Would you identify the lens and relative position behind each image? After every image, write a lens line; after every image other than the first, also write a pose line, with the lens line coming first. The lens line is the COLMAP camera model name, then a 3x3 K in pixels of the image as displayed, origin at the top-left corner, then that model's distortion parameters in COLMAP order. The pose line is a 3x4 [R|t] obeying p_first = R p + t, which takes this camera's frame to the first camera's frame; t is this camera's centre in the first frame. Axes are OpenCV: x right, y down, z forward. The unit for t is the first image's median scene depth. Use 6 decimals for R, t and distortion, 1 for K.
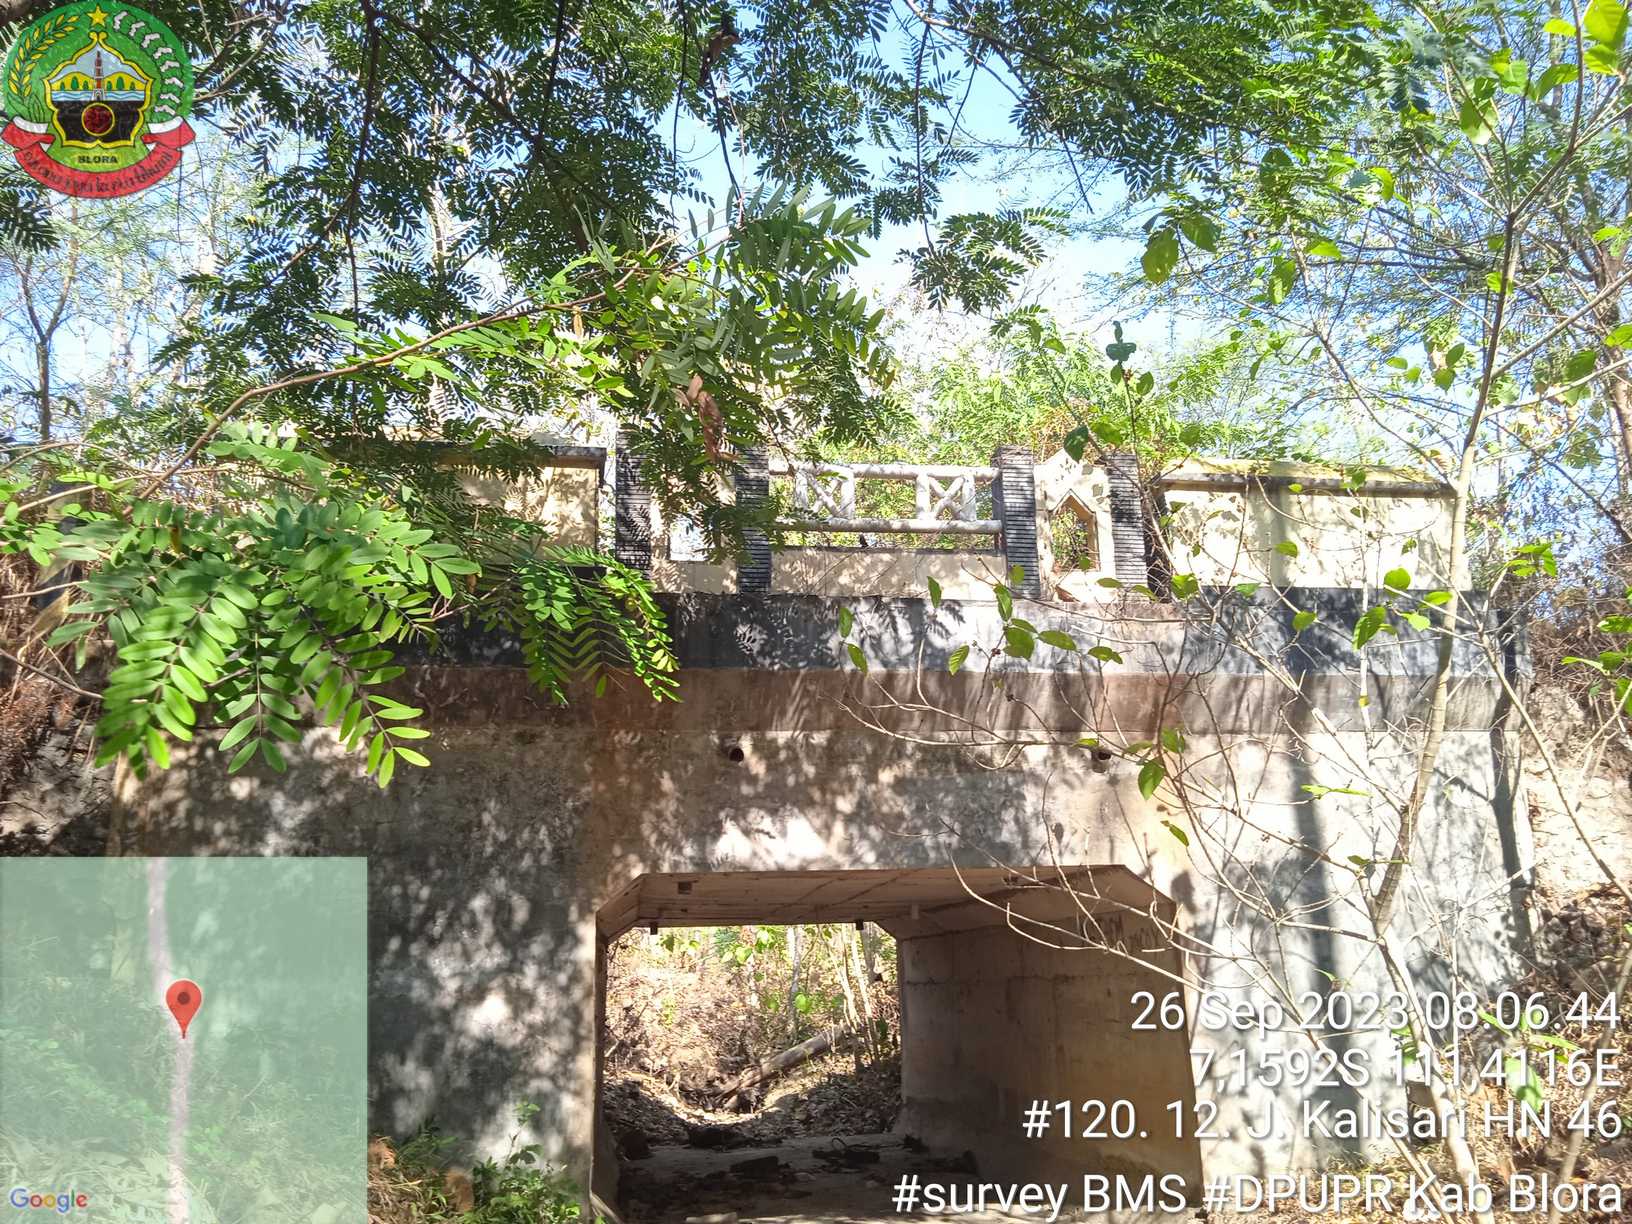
lens RADIAL K [[1356.5, 0, 854.7], [0, 1356.5, 628.6], [0, 0, 1]] dist [0.075639, -0.097148]
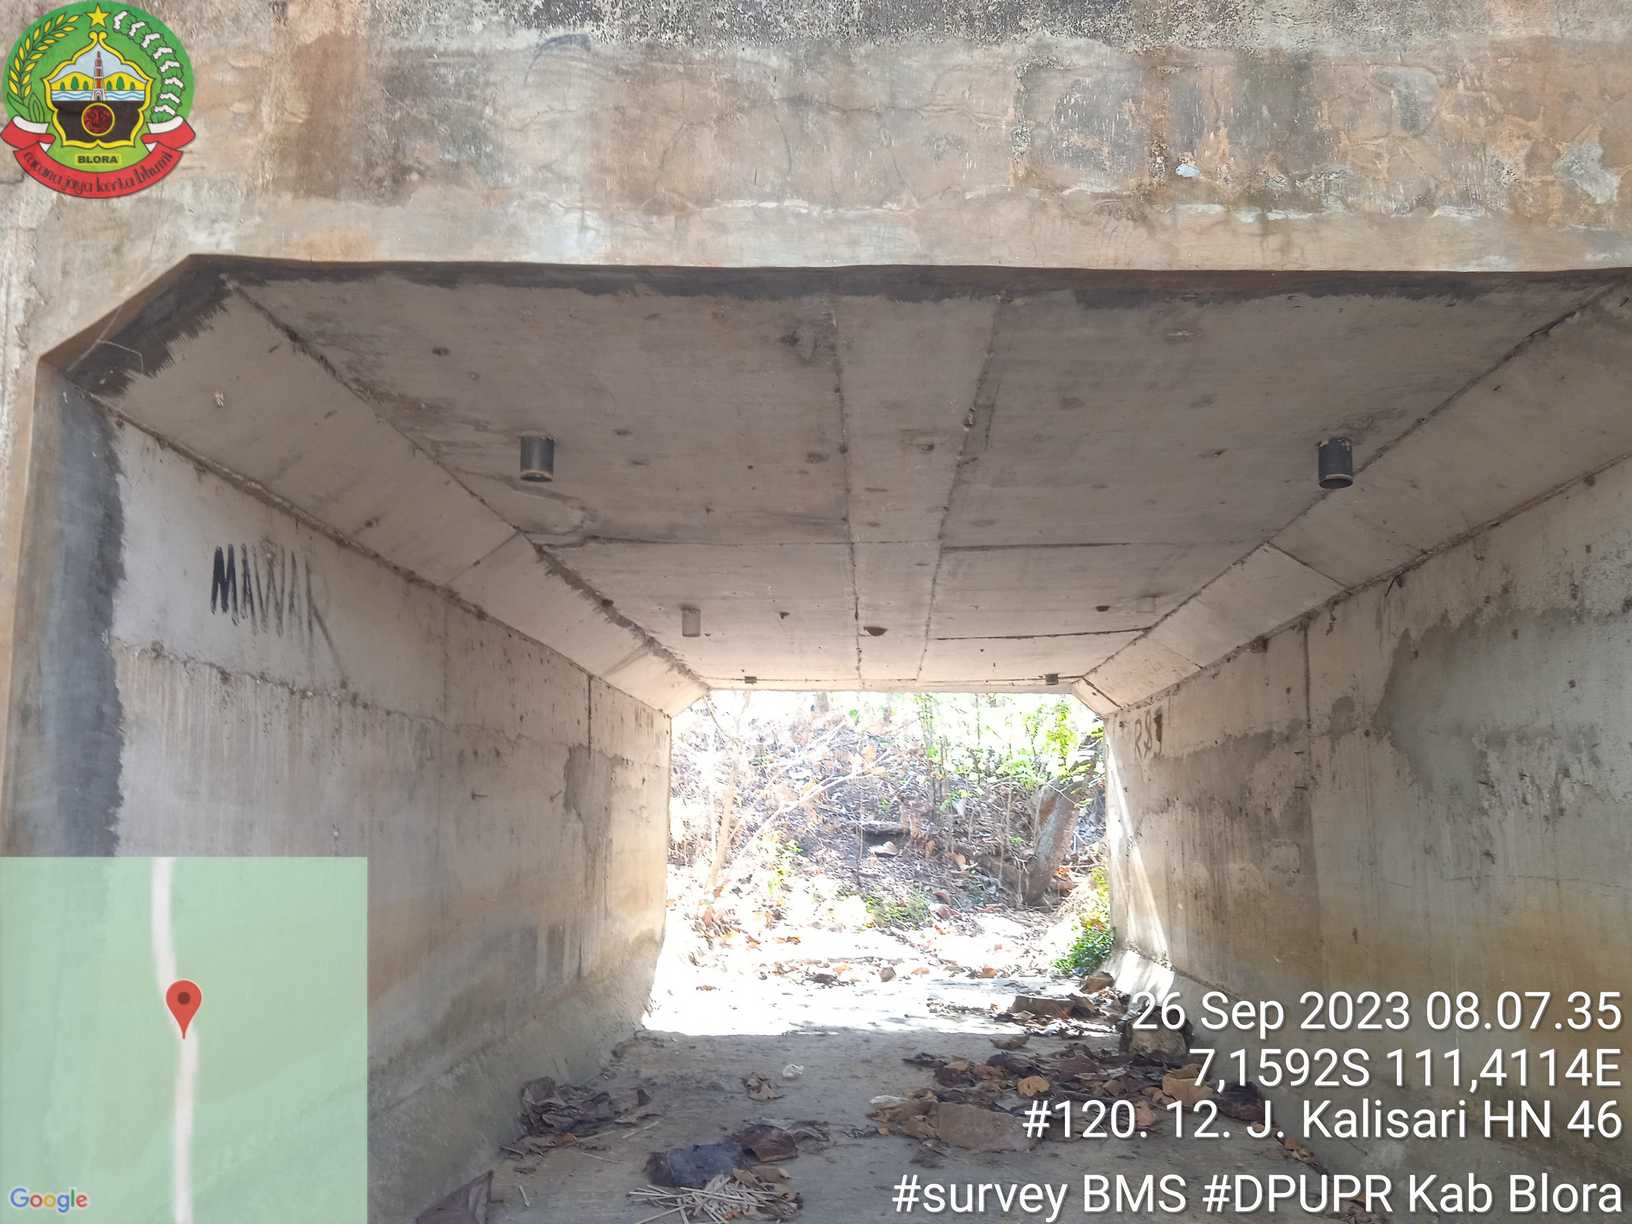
lens RADIAL K [[1352.3, 0, 819.3], [0, 1352.3, 625.9], [0, 0, 1]] dist [0.059702, -0.074868]
pose [[-0.977782, 0.055958, 0.202019, -0.174093], [-0.027629, 0.920903, -0.388810, 0.609484], [-0.207797, -0.385753, -0.898896, 2.136238]]
